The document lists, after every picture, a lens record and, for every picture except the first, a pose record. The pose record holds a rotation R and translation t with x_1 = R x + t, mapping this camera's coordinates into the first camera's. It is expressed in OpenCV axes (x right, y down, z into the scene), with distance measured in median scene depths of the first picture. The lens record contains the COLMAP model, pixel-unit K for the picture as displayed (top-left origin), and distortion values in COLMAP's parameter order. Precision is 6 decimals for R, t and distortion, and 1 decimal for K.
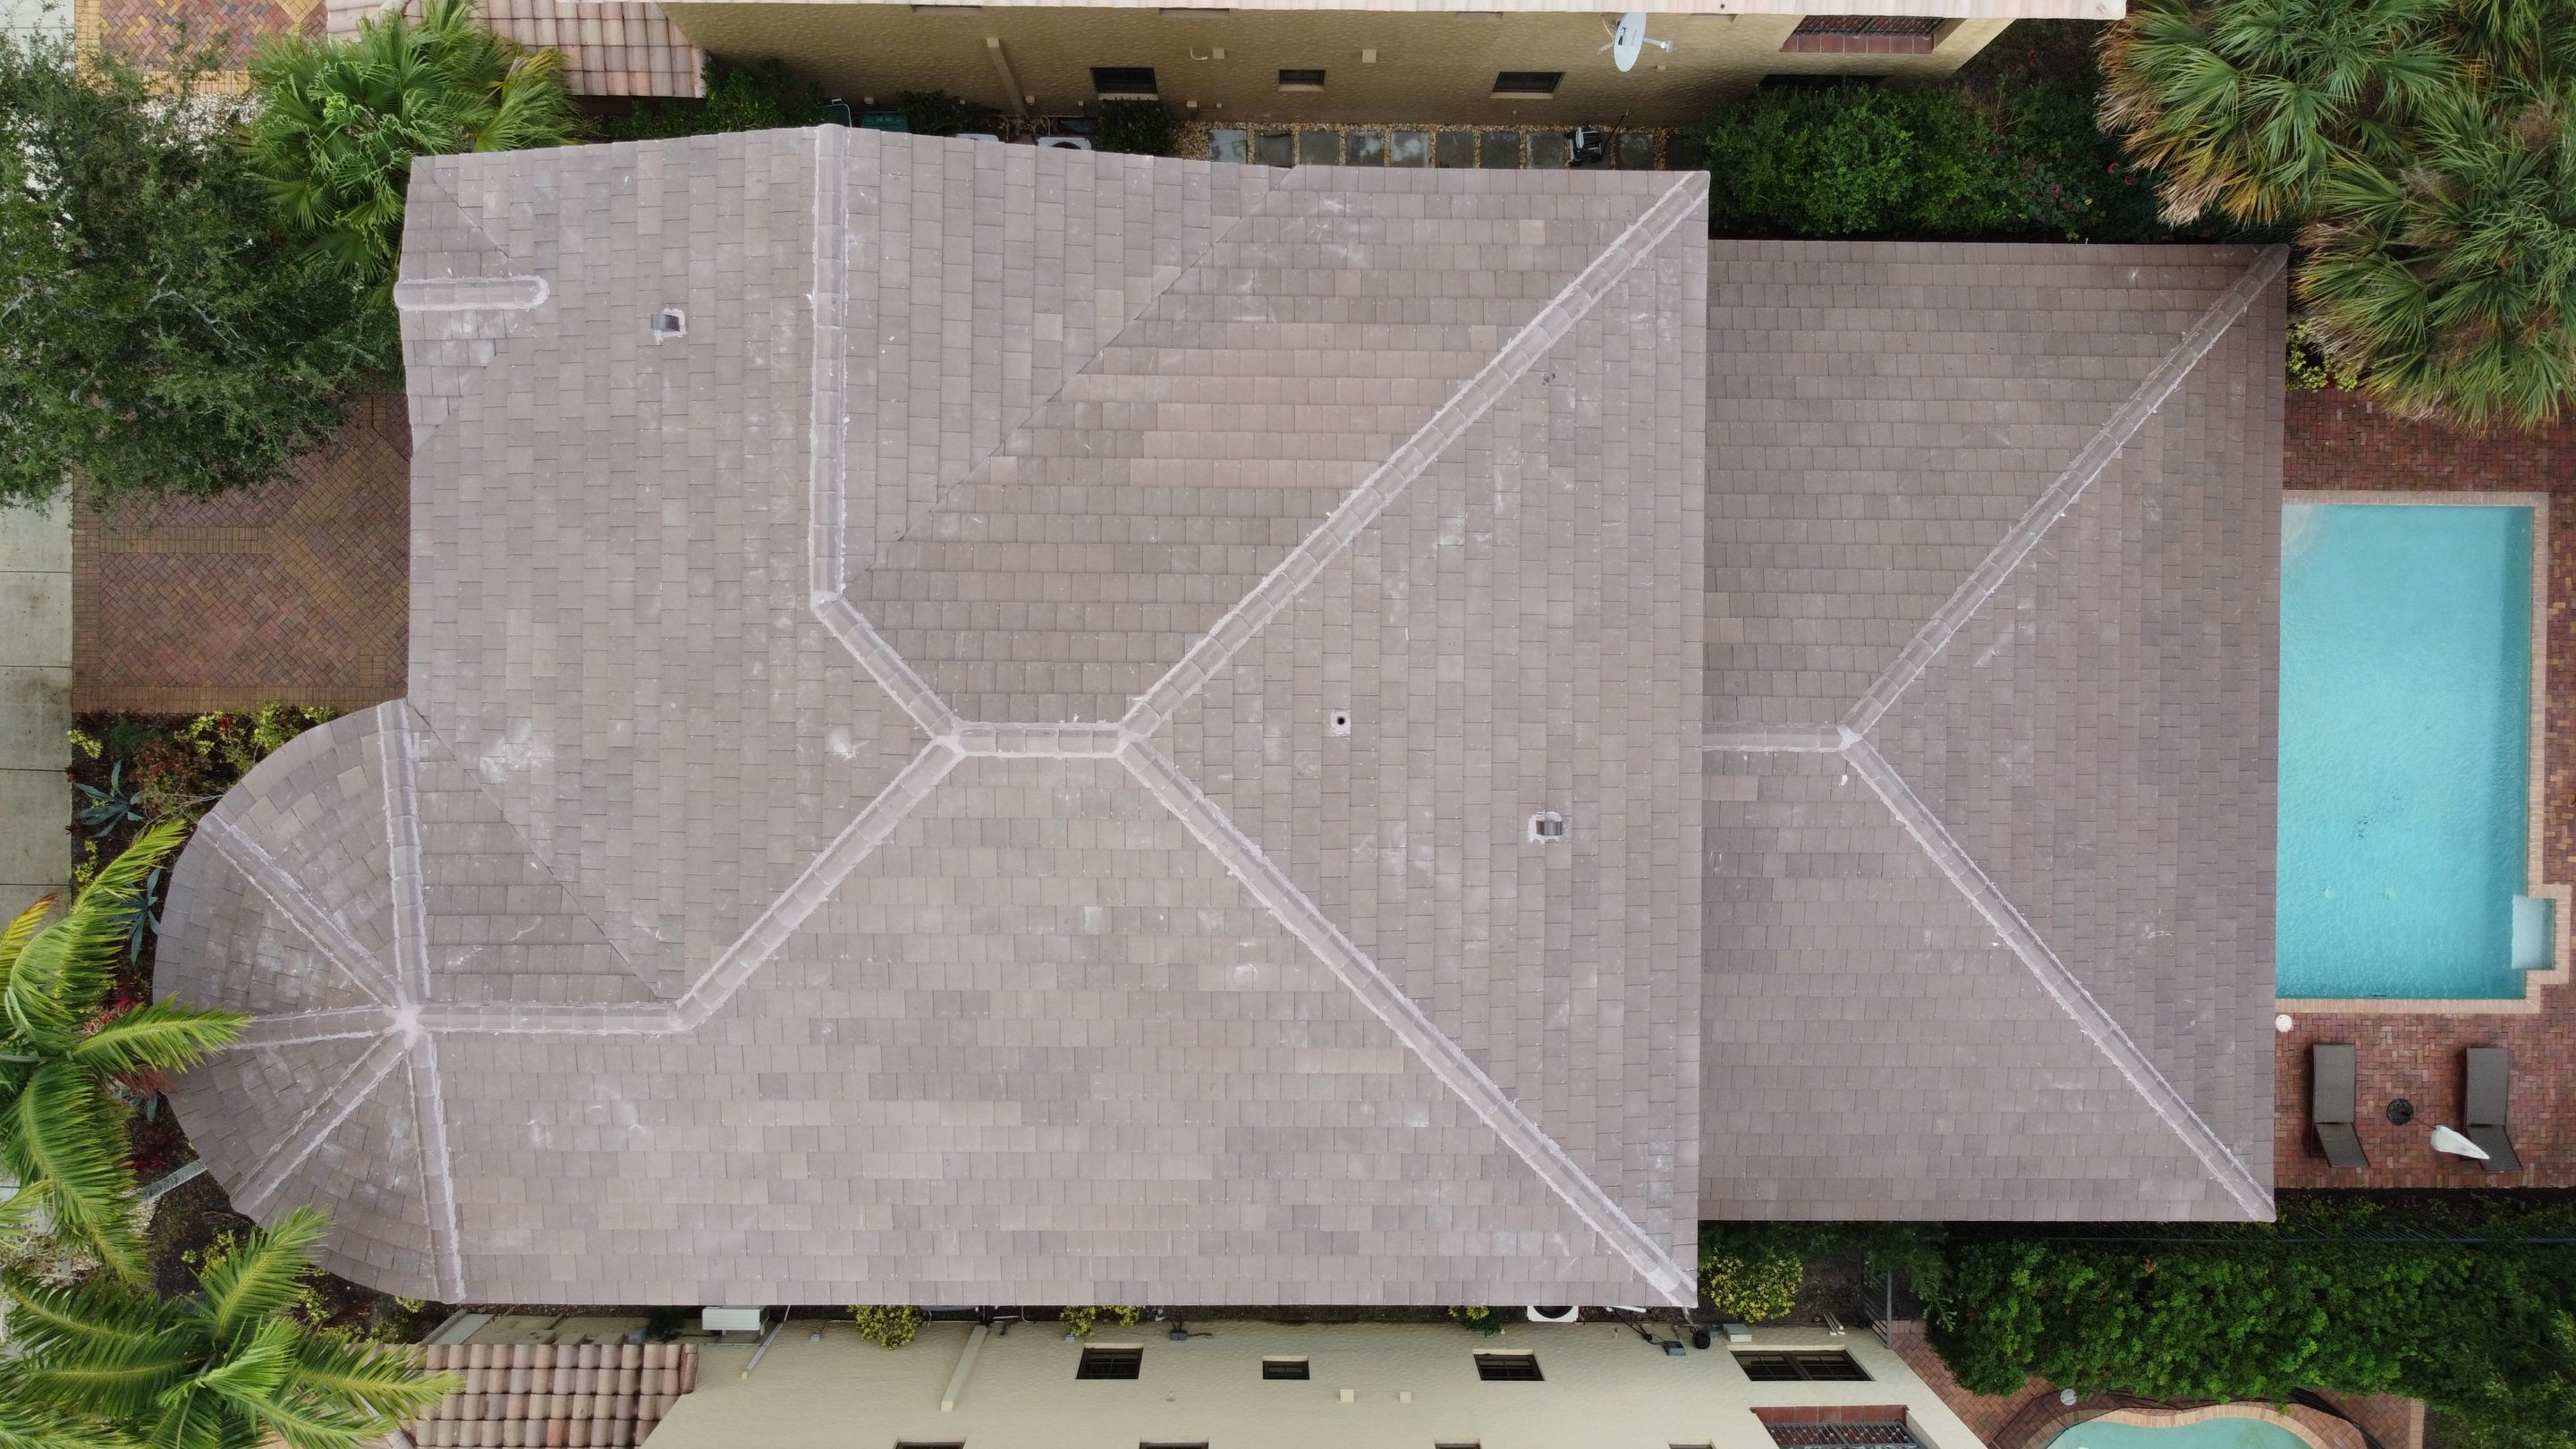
lens RADIAL K [[1944.0, 0, 1280.6], [0, 1944.0, 709.3], [0, 0, 1]] dist [0.011296, -0.009699]
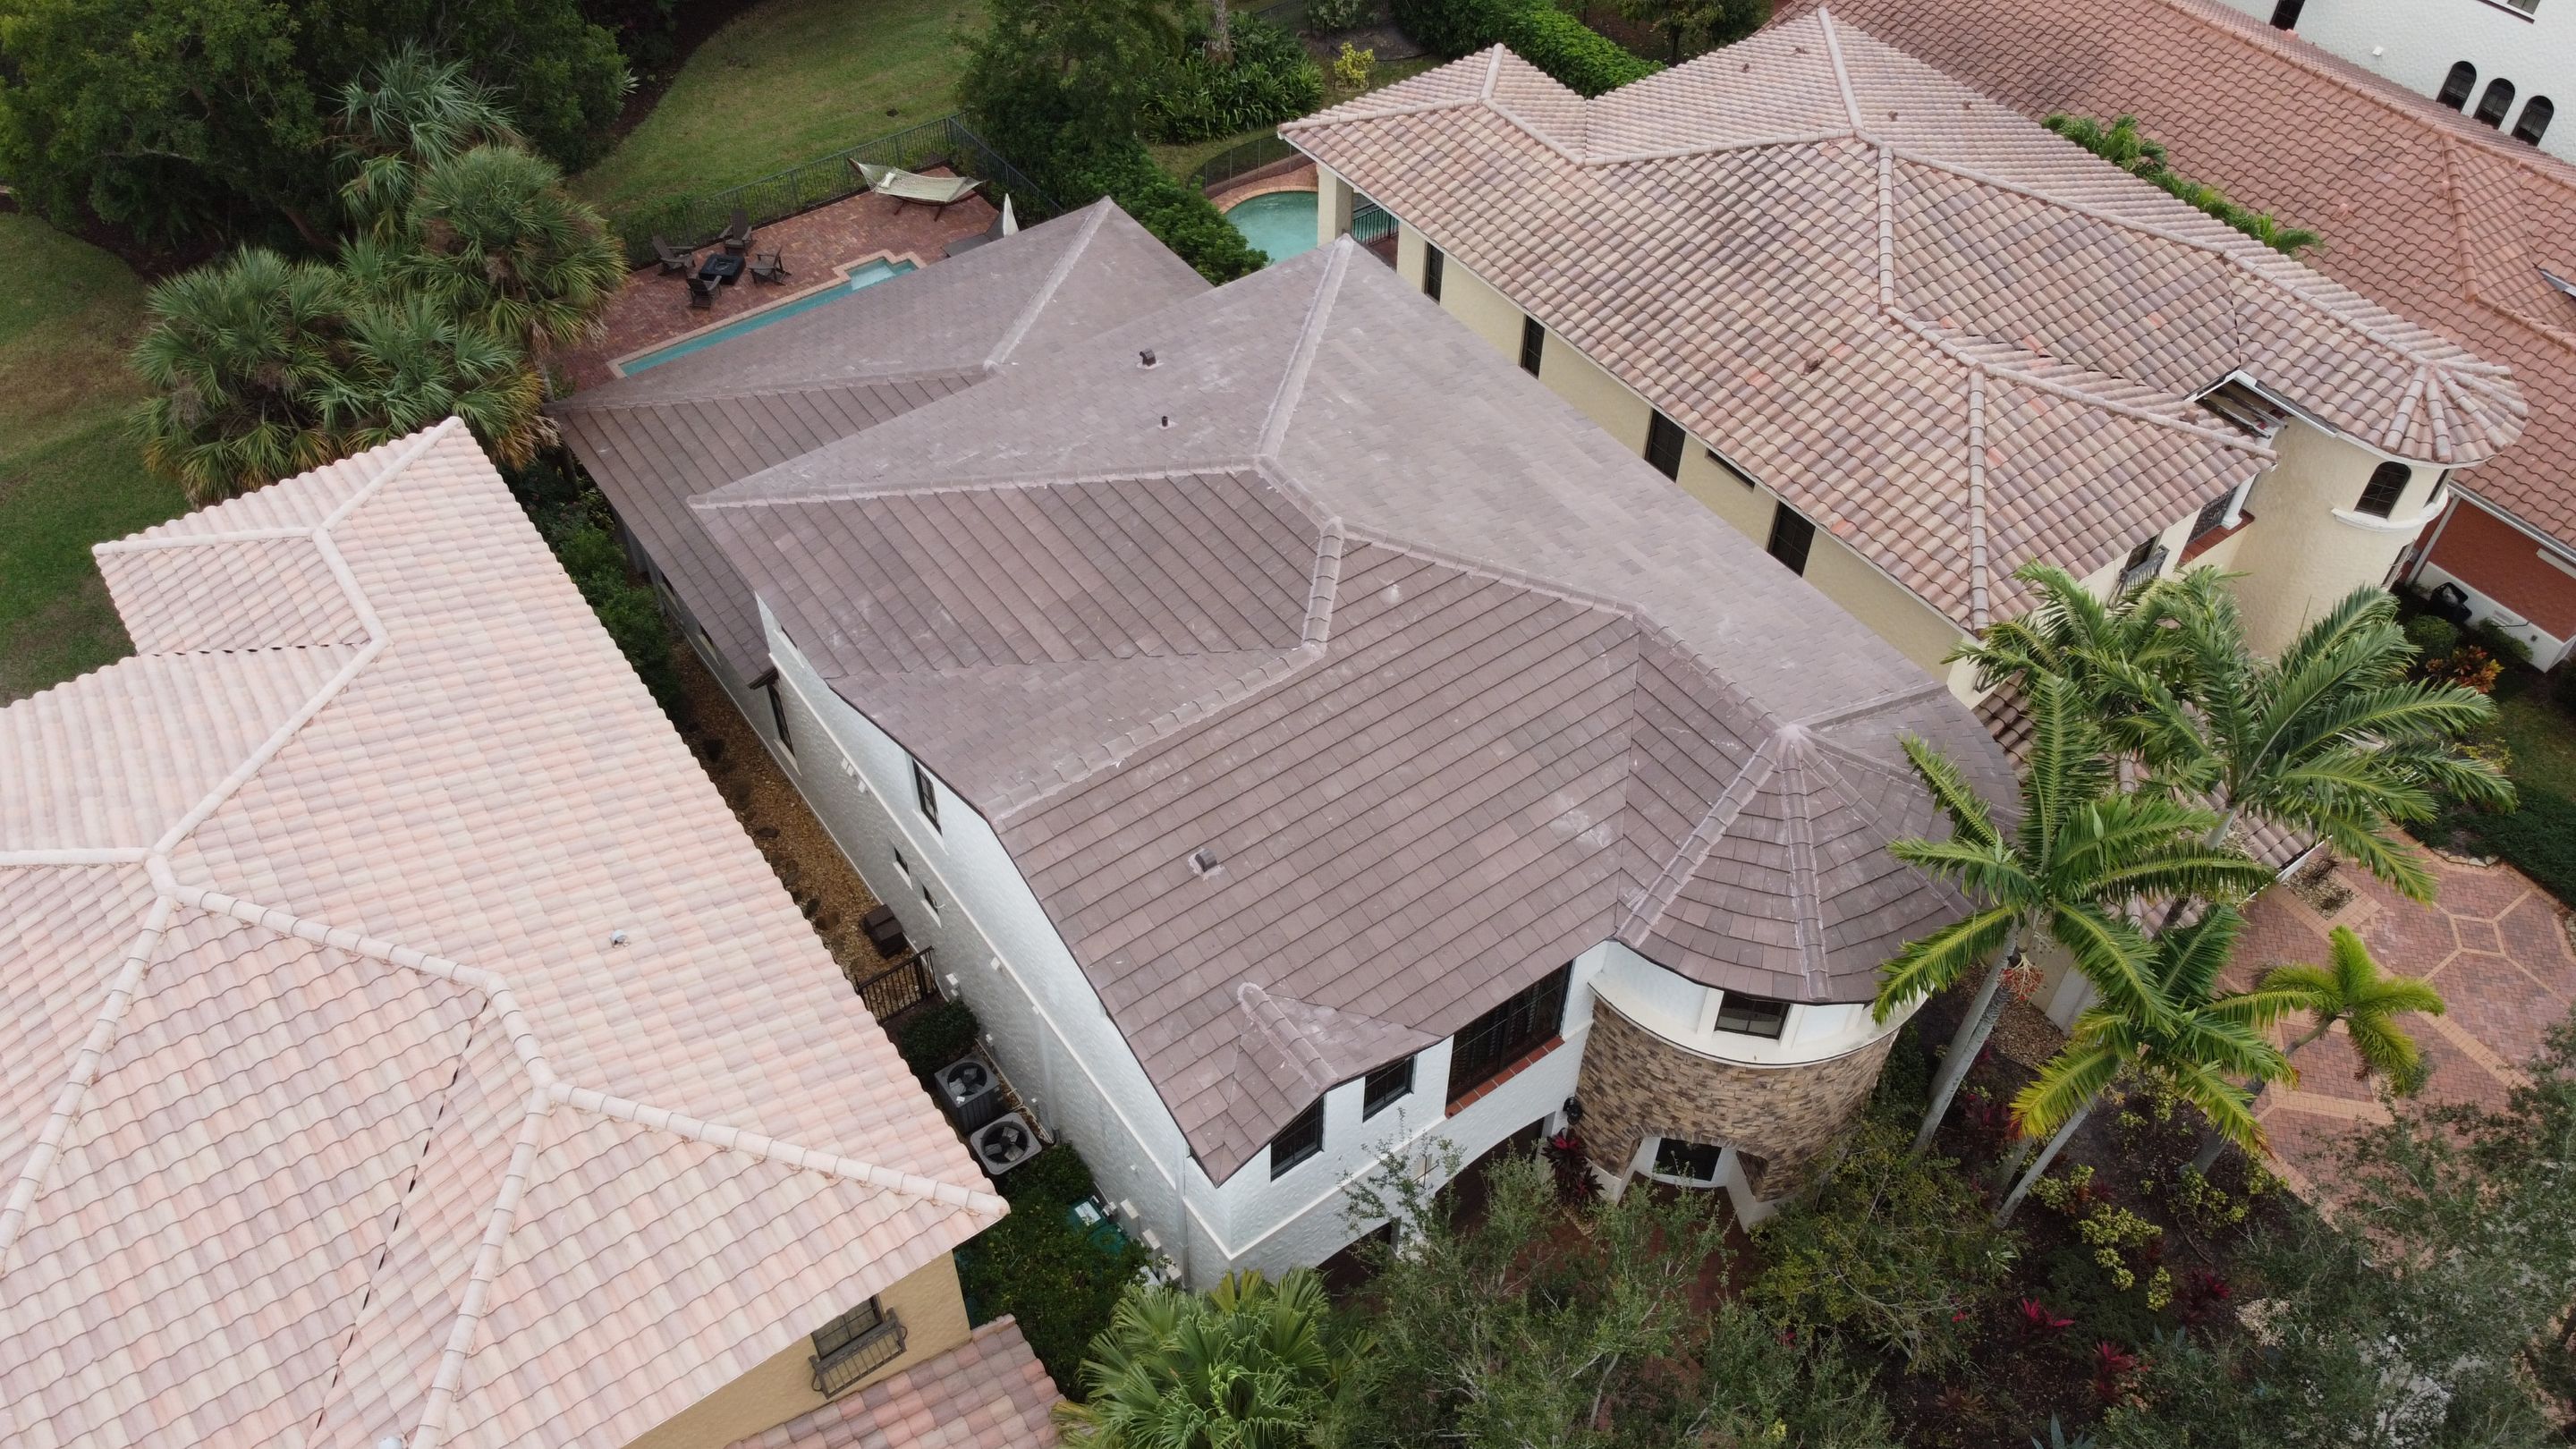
lens RADIAL K [[1944.0, 0, 1281.9], [0, 1944.0, 720.5], [0, 0, 1]] dist [0.011296, -0.009699]
pose [[-0.590015, -0.600290, 0.539939, -0.887334], [0.807350, -0.431785, 0.402179, -0.571502], [-0.008287, 0.673211, 0.739404, 0.086168]]
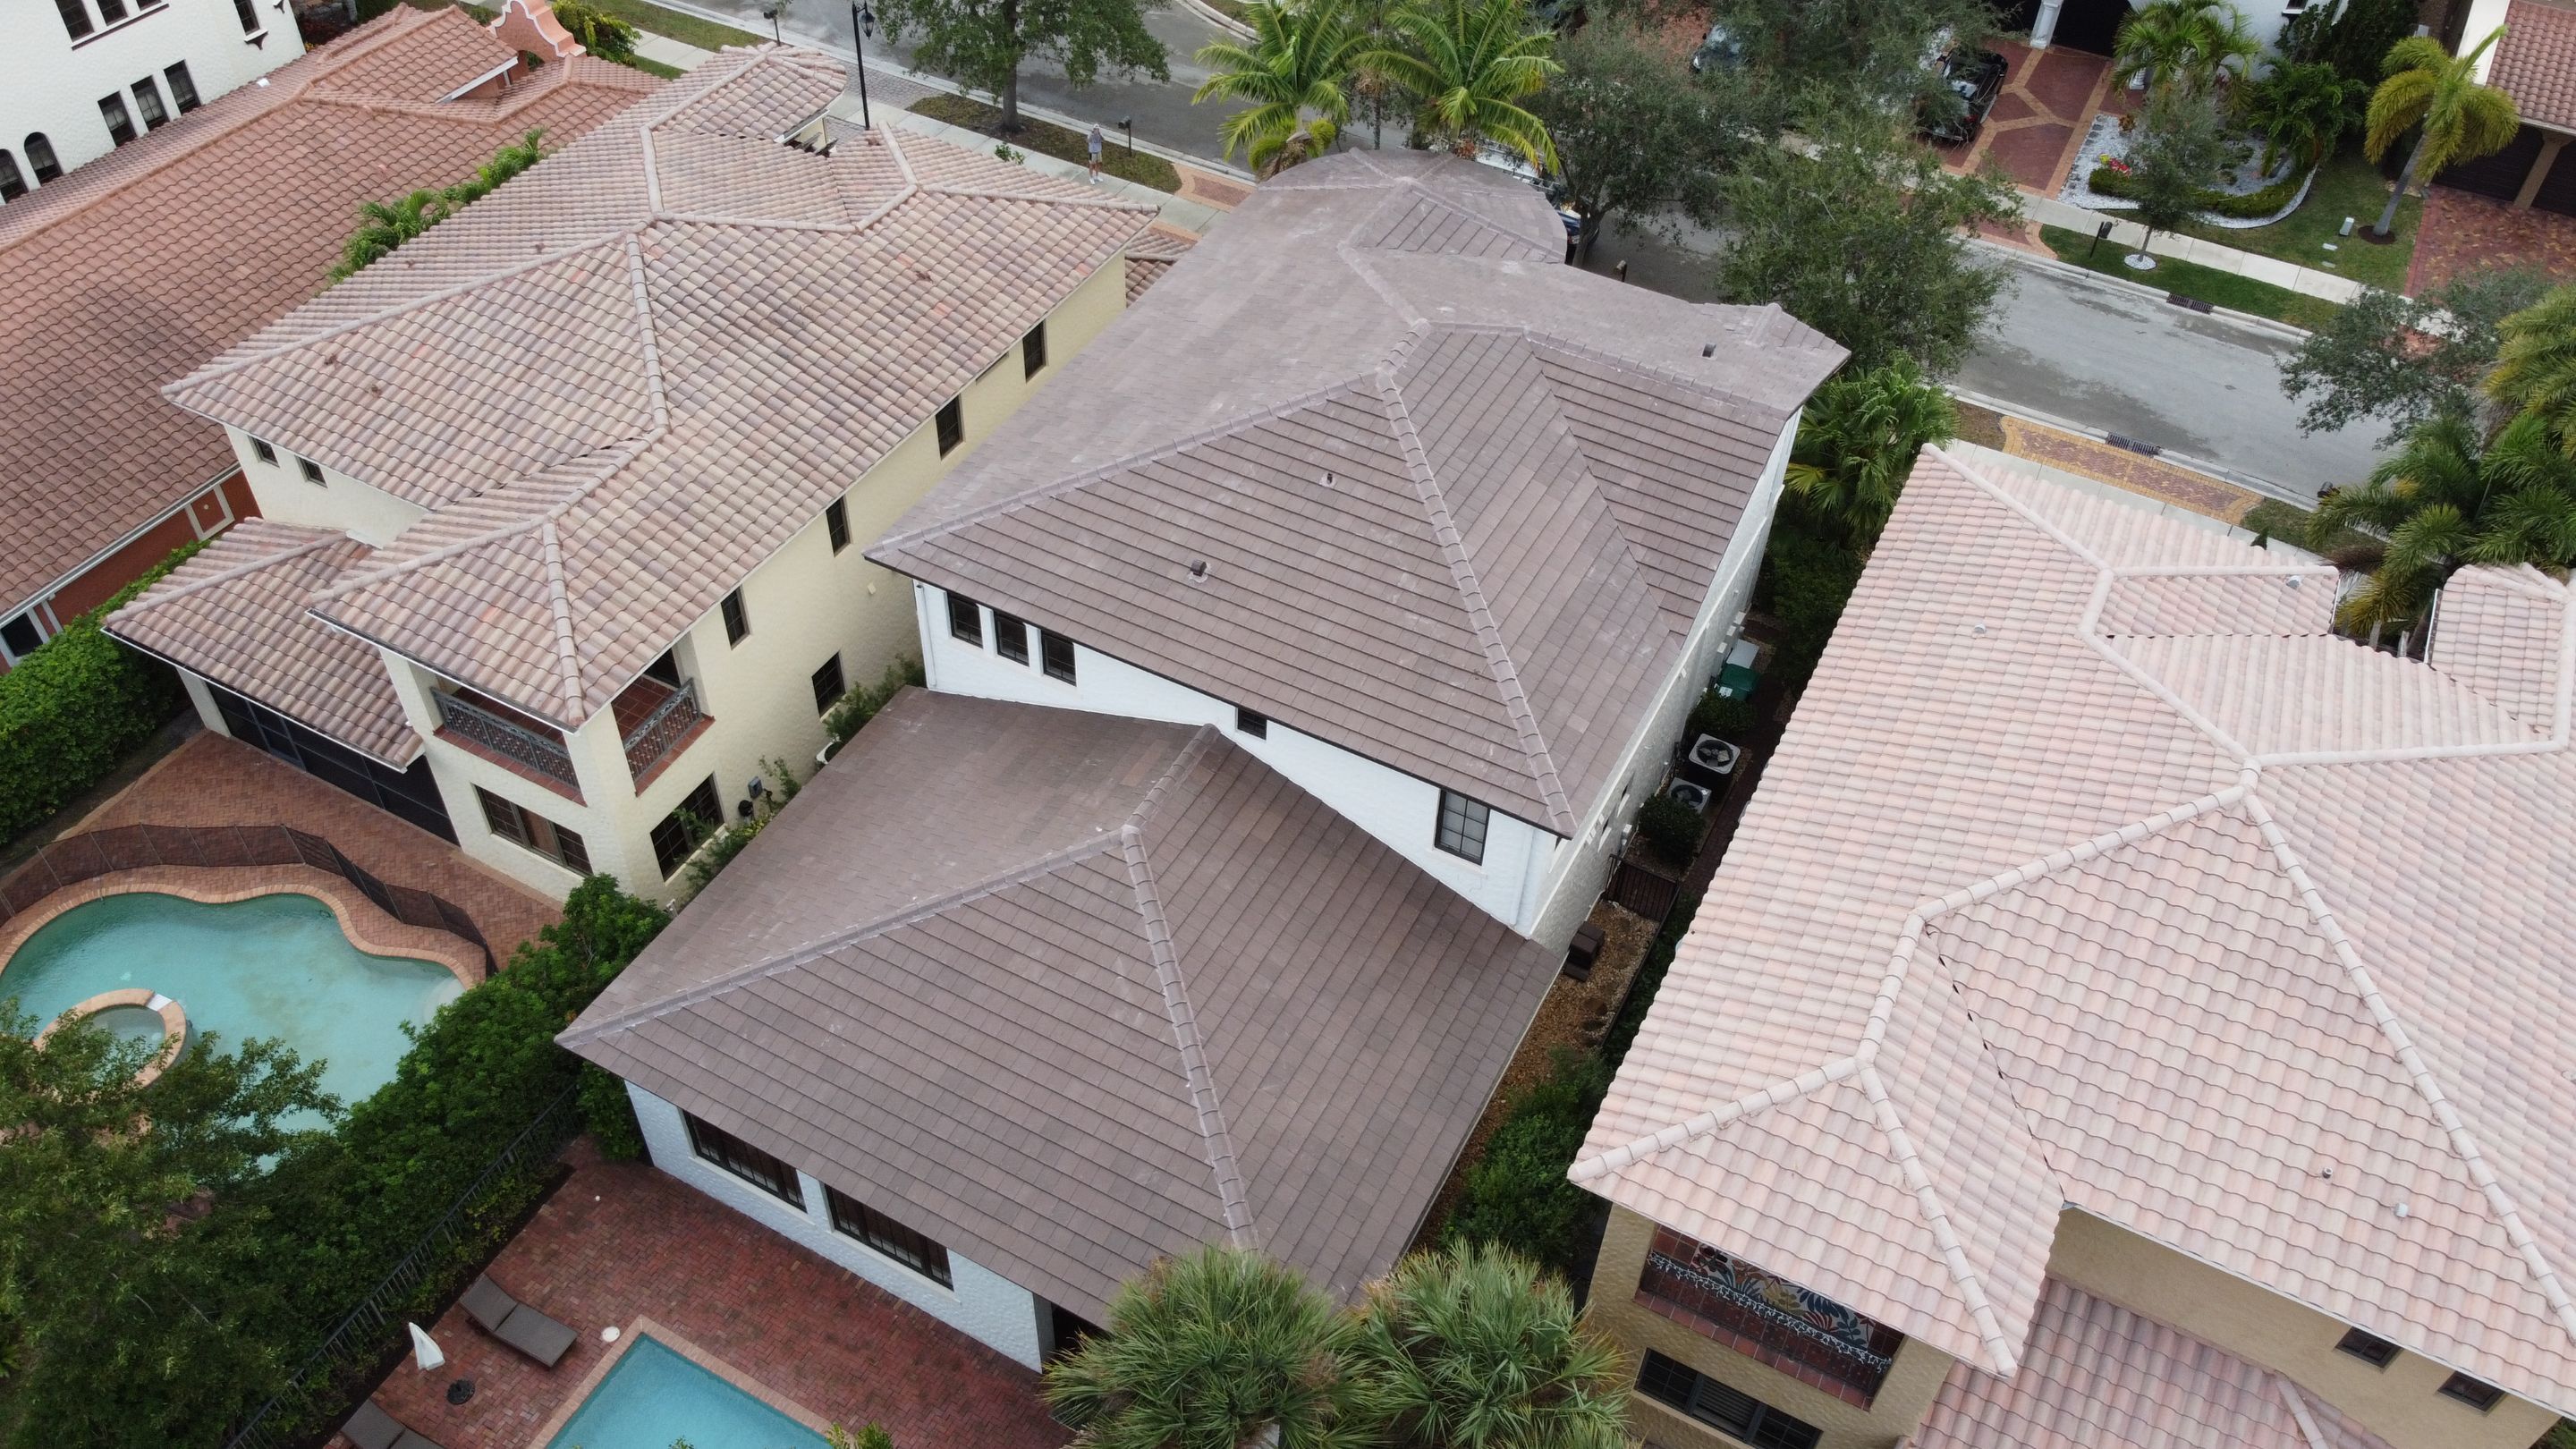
lens RADIAL K [[1944.0, 0, 1289.9], [0, 1944.0, 728.7], [0, 0, 1]] dist [0.011296, -0.009699]
pose [[-0.459726, 0.605674, -0.649470, 1.142308], [-0.886574, -0.355314, 0.296206, -0.483000], [-0.051361, 0.711977, 0.700322, 0.042494]]
